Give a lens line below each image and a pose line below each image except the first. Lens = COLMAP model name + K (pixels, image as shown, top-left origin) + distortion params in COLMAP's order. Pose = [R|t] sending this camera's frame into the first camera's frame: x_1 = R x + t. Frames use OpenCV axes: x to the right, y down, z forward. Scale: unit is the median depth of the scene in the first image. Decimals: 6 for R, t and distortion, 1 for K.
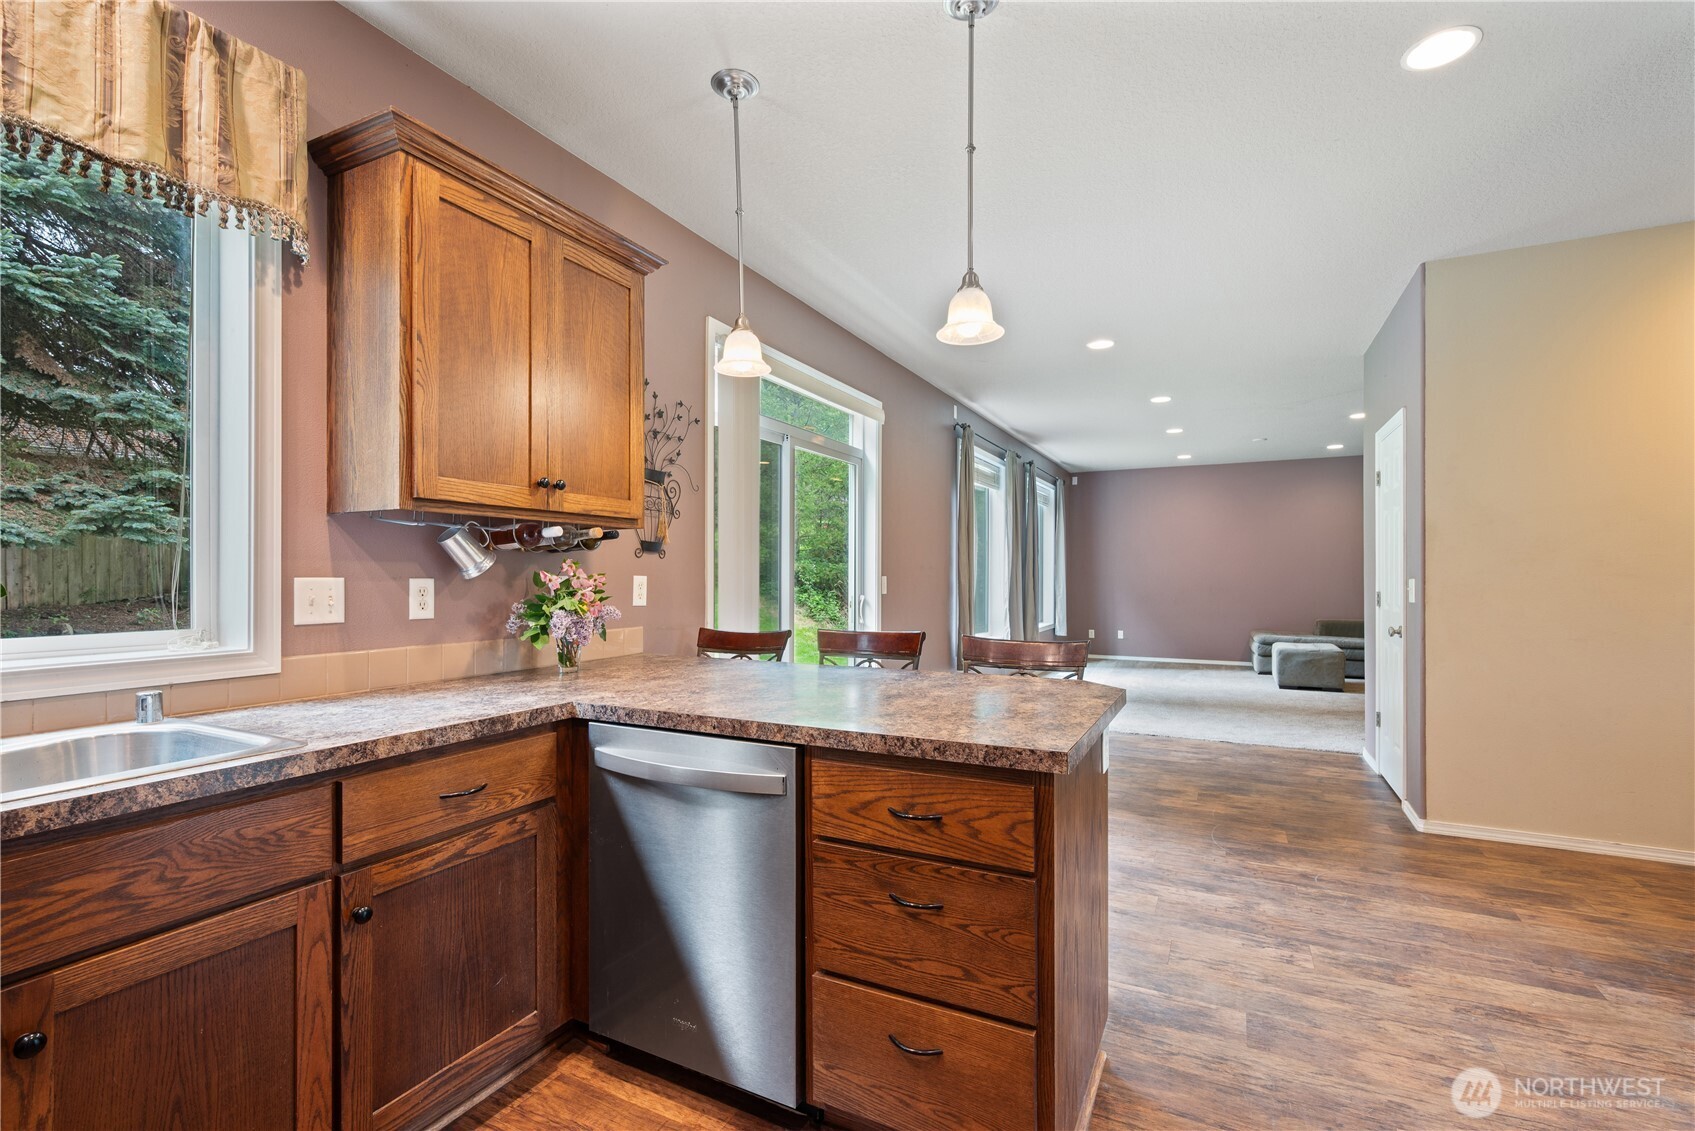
lens RADIAL K [[767.5, 0, 838.3], [0, 767.5, 571.7], [0, 0, 1]] dist [0.000390, 0.000562]
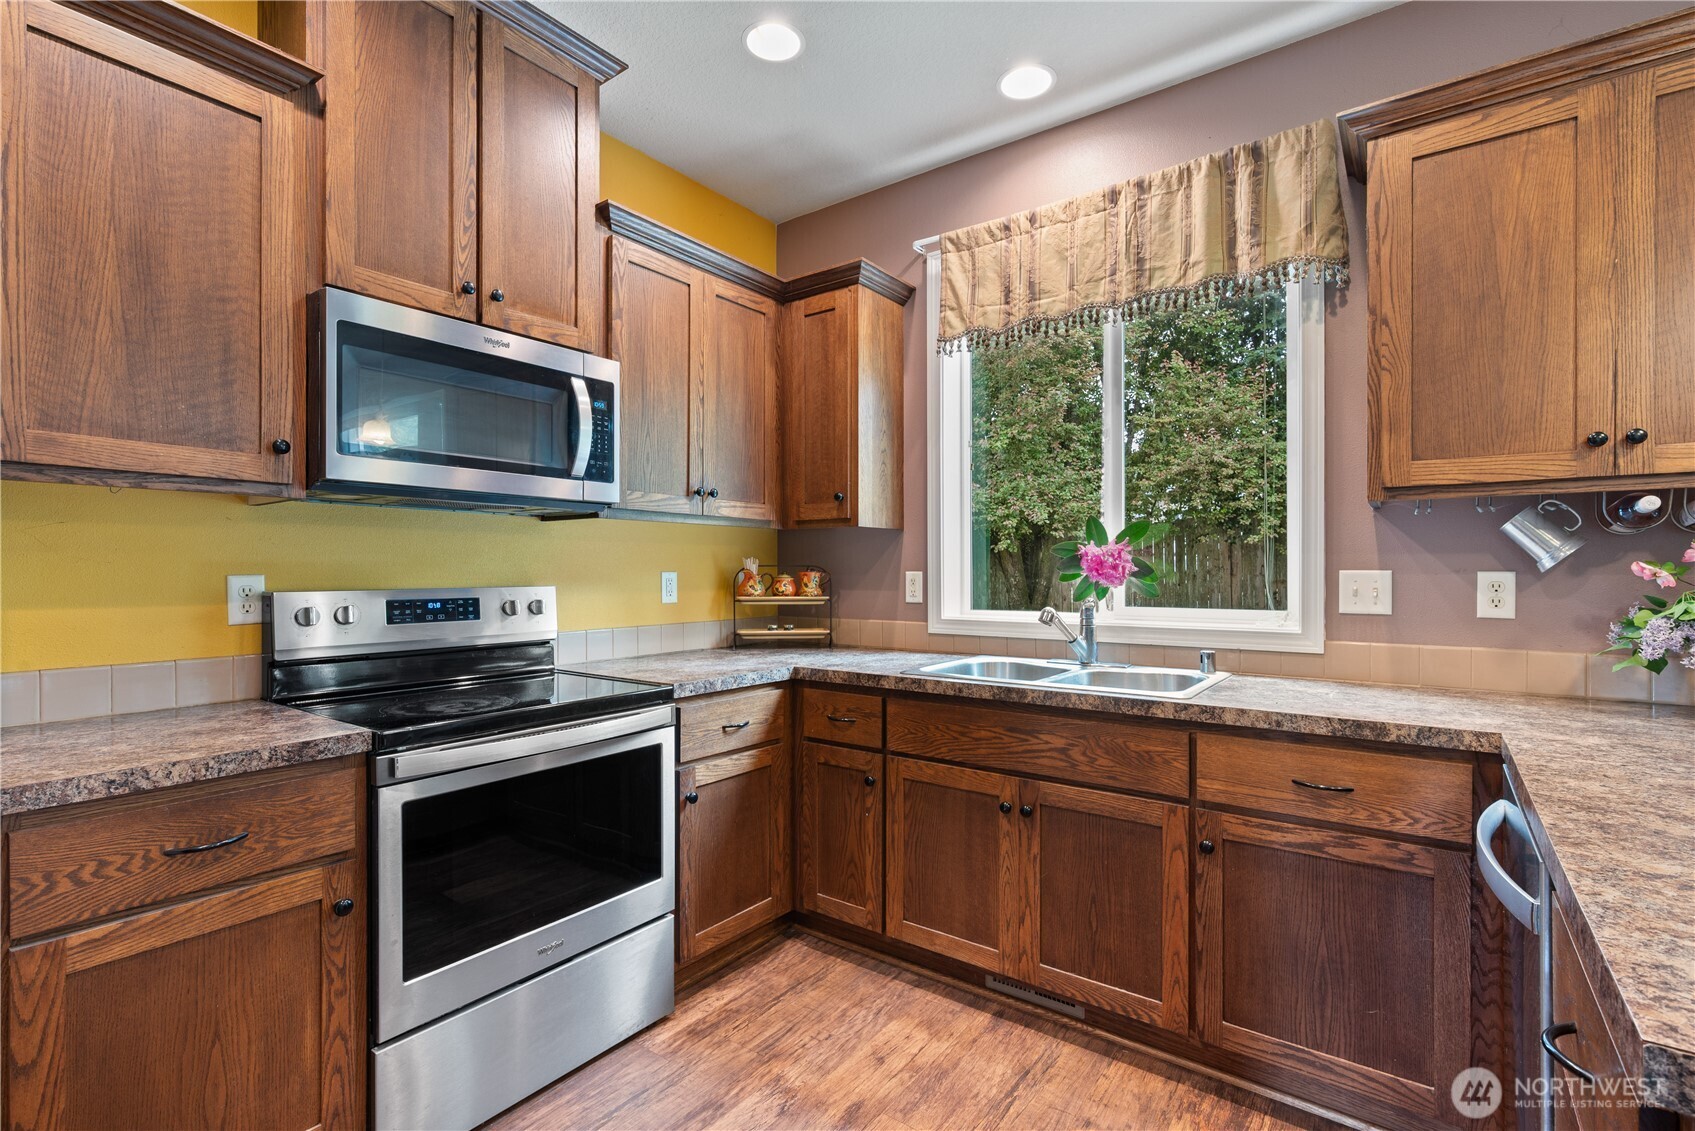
lens RADIAL K [[767.5, 0, 844.6], [0, 767.5, 568.4], [0, 0, 1]] dist [0.000390, 0.000562]
pose [[-0.166126, -0.002181, -0.986102, 0.595401], [0.005958, 0.999977, -0.003216, 0.004871], [0.986086, -0.006409, -0.166109, 0.561917]]
